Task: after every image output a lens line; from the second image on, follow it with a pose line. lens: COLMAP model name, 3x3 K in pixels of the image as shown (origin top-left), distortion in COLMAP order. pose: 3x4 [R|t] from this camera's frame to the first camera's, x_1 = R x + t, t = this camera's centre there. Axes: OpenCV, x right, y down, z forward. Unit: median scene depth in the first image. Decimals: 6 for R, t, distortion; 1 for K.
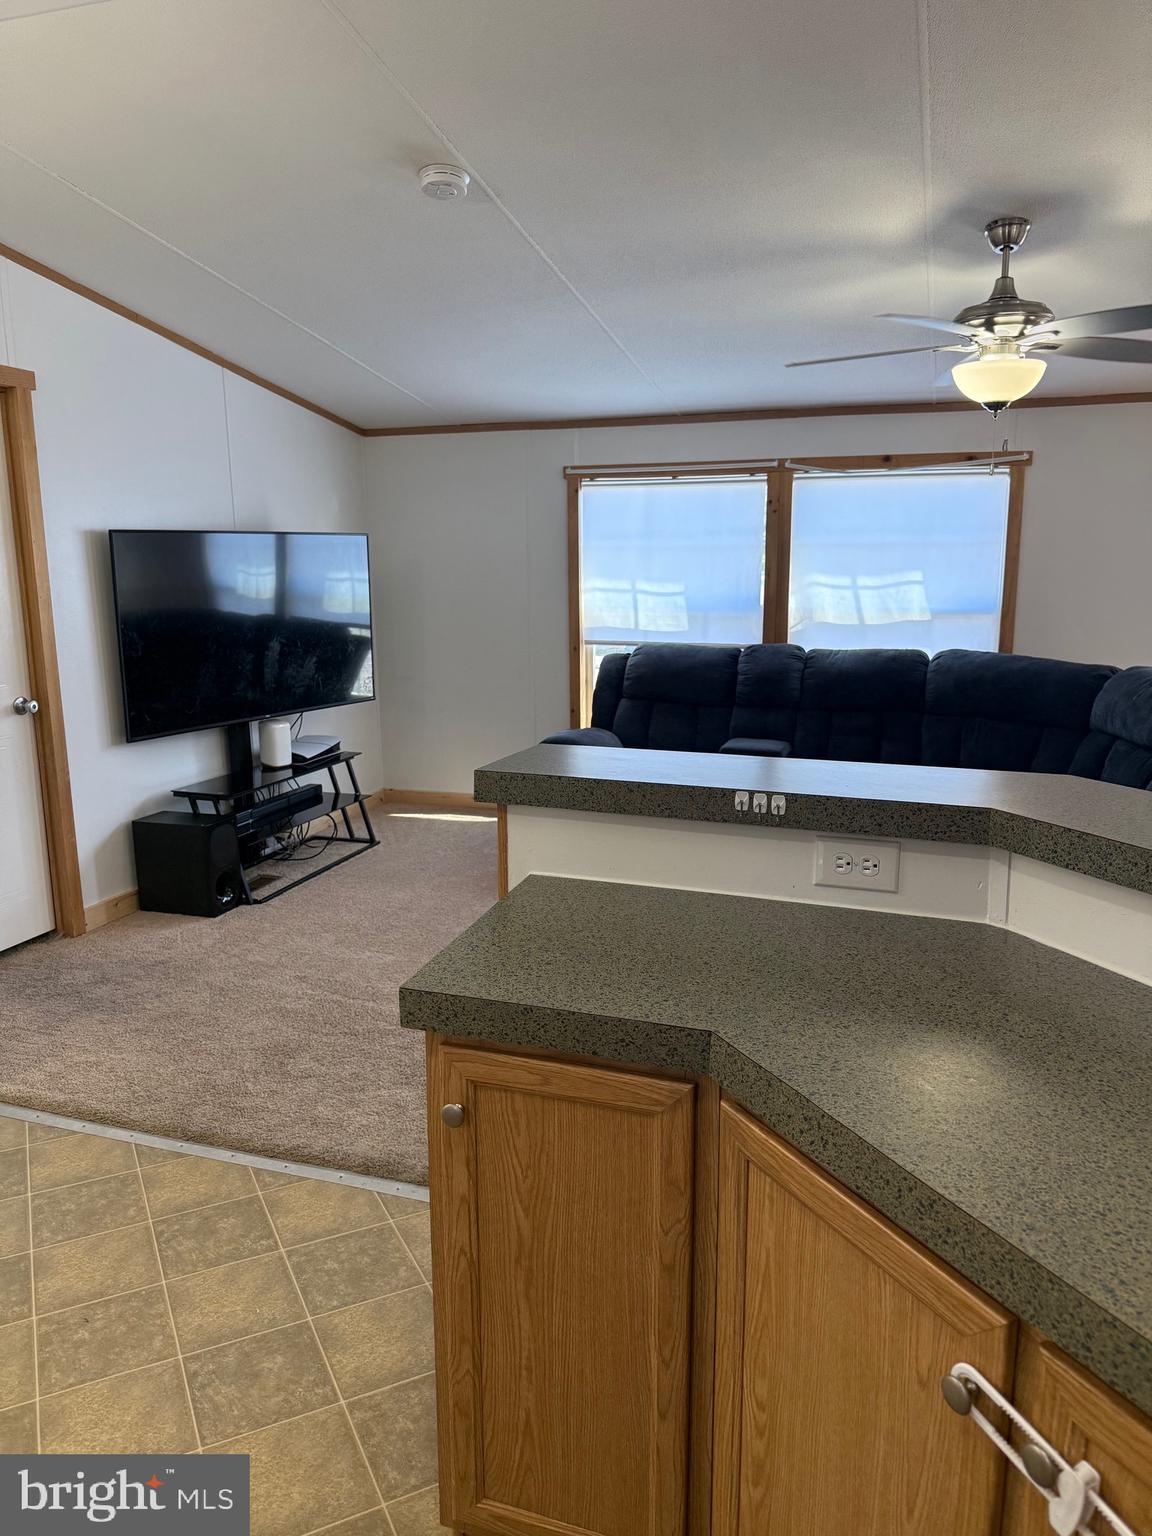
lens RADIAL K [[1077.5, 0, 564.7], [0, 1077.5, 763.8], [0, 0, 1]] dist [0.148023, -0.254343]
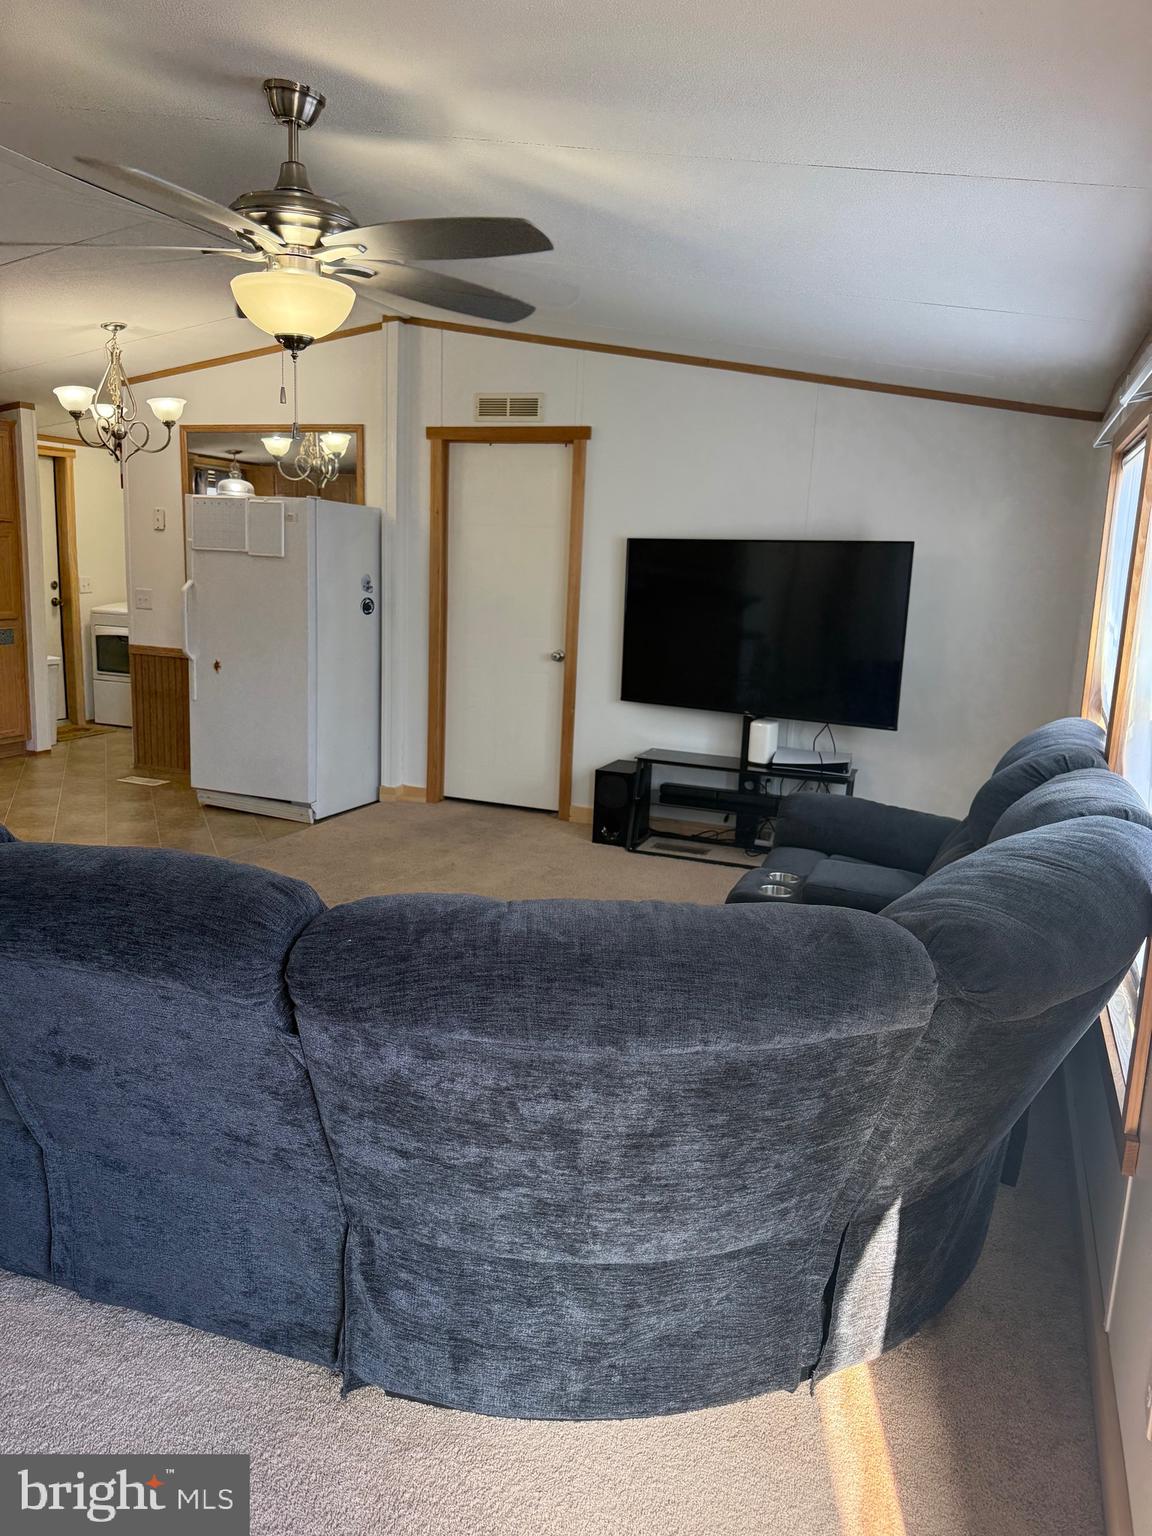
lens RADIAL K [[1077.7, 0, 580.0], [0, 1077.7, 760.1], [0, 0, 1]] dist [0.153046, -0.301091]
pose [[-0.046739, 0.182107, -0.982167, 1.010138], [-0.228983, 0.955106, 0.187986, -0.206420], [0.972308, 0.233686, -0.002941, 1.101917]]
